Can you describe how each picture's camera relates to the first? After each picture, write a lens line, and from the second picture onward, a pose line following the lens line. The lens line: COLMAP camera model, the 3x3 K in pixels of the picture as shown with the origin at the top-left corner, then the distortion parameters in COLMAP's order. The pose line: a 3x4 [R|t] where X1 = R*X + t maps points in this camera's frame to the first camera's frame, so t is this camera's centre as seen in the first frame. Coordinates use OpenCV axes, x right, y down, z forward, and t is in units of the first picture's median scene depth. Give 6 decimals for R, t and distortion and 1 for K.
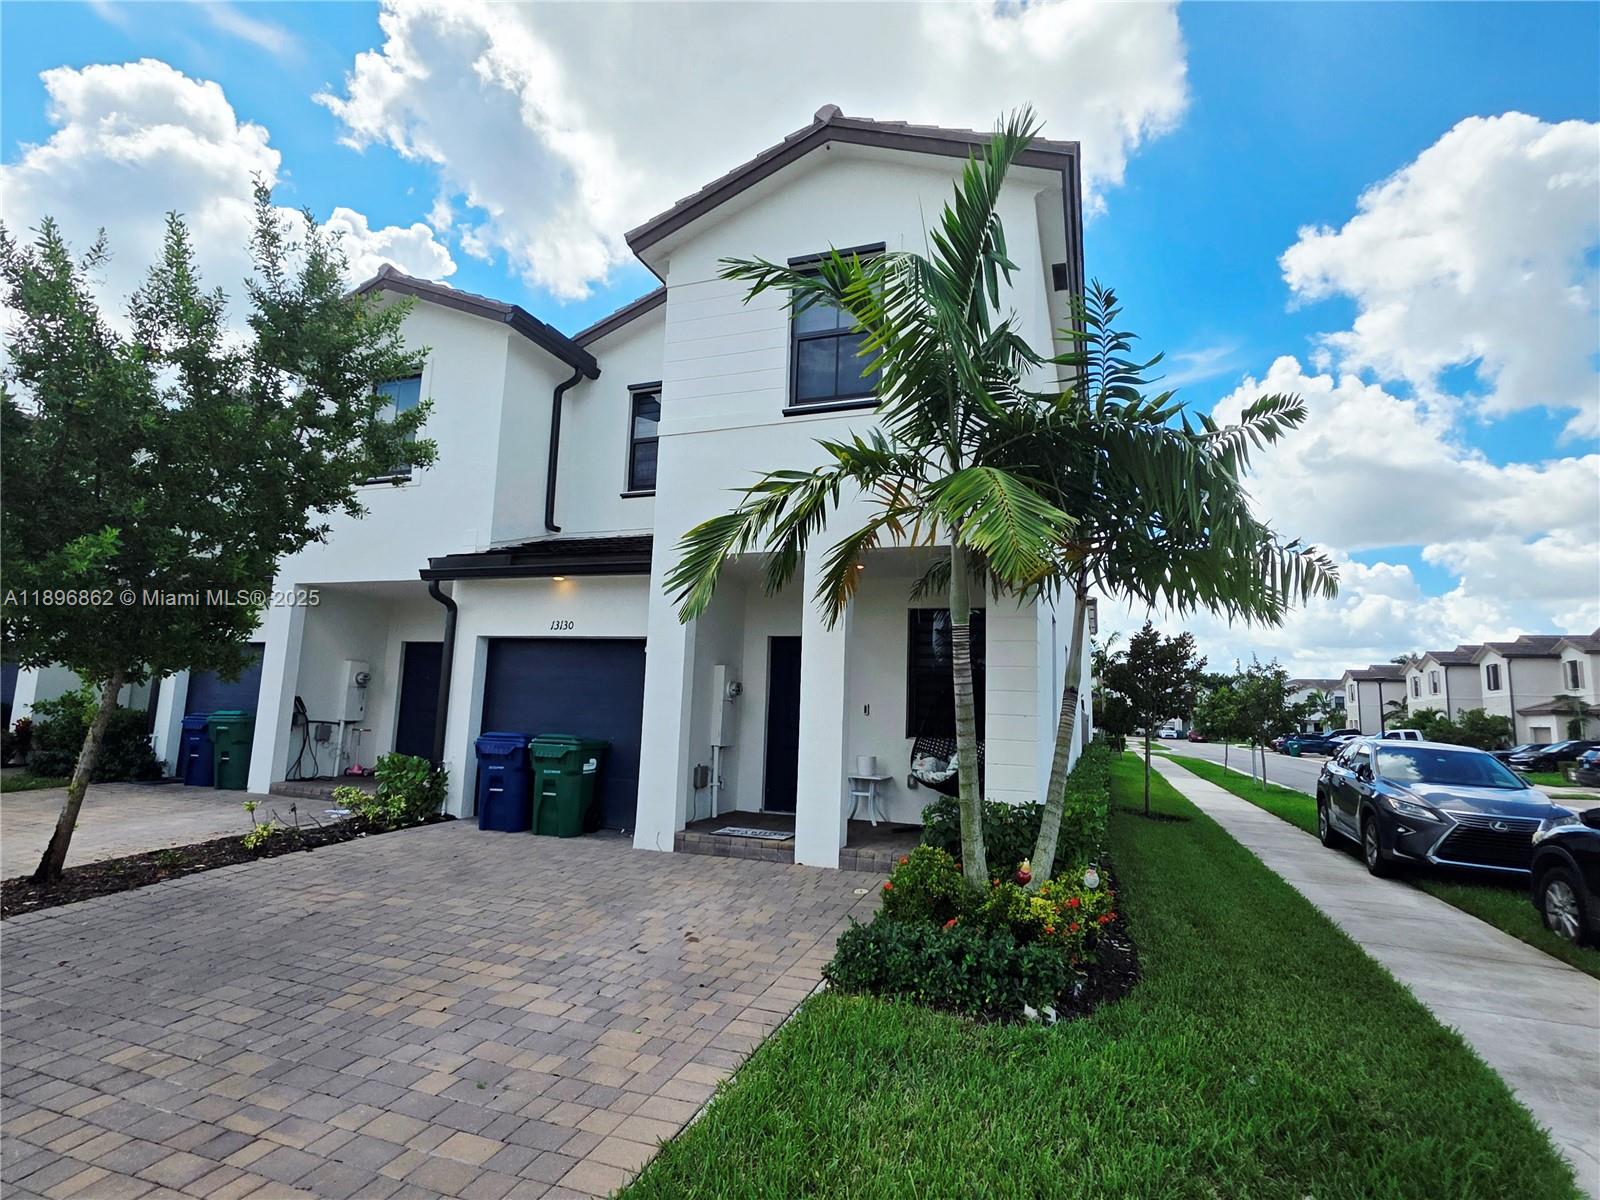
lens RADIAL K [[810.7, 0, 794.8], [0, 810.7, 594.5], [0, 0, 1]] dist [0.004110, 0.000980]
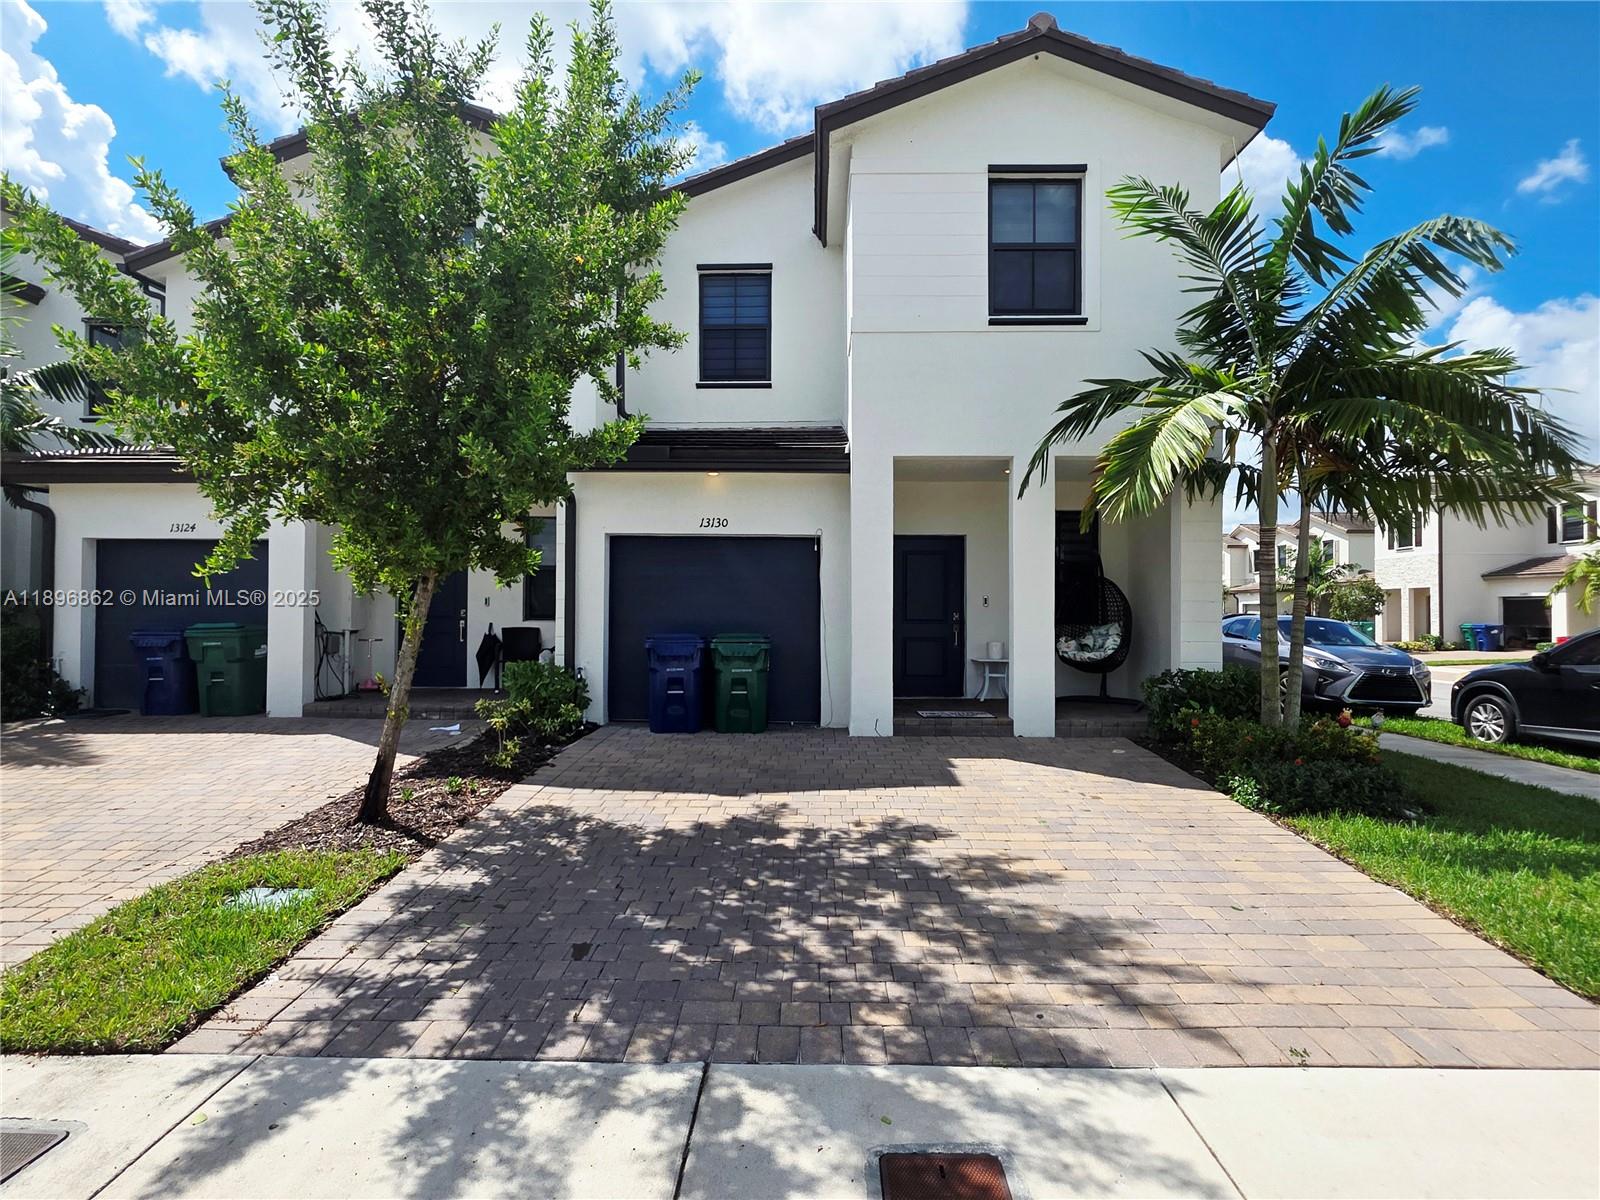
lens RADIAL K [[810.7, 0, 794.8], [0, 810.7, 594.5], [0, 0, 1]] dist [0.004110, 0.000980]
pose [[0.939881, -0.020495, 0.340886, -0.560586], [-0.023076, 0.992105, 0.123272, 0.001825], [-0.340721, -0.123727, 0.931988, 0.059912]]
